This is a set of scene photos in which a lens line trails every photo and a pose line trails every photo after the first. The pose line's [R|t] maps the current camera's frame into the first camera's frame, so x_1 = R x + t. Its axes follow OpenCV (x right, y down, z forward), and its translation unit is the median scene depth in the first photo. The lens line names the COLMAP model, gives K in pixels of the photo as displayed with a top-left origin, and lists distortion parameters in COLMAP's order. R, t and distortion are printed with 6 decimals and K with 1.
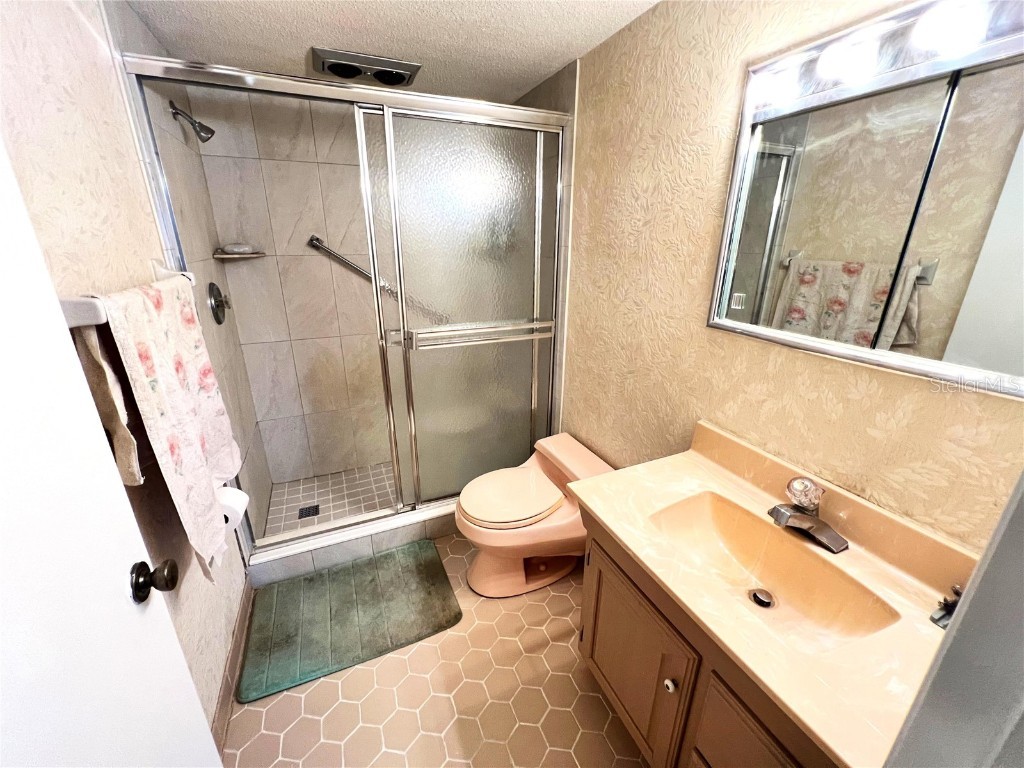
lens RADIAL K [[407.7, 0, 509.9], [0, 407.7, 380.5], [0, 0, 1]] dist [-0.002009, 0.000251]
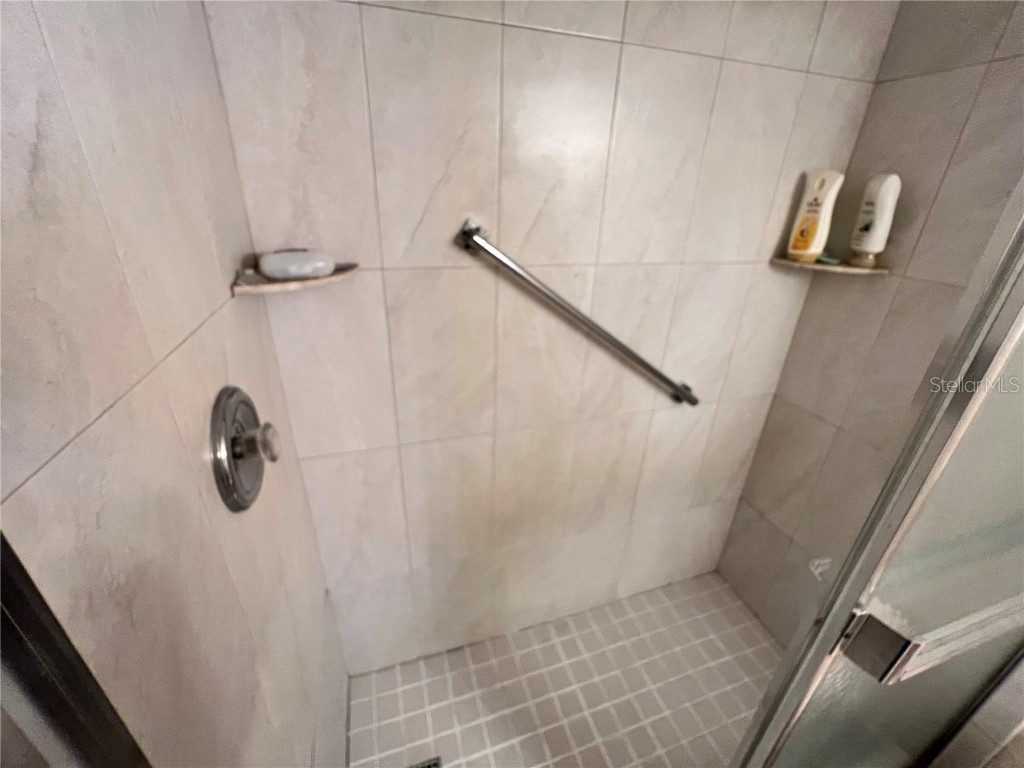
lens RADIAL K [[407.5, 0, 512.0], [0, 407.5, 384.0], [0, 0, 1]] dist [-0.000204, -0.000018]
pose [[0.994034, 0.070148, -0.083524, -0.387251], [-0.062248, 0.993653, 0.093701, -0.229075], [0.089567, -0.087942, 0.992091, 0.568865]]
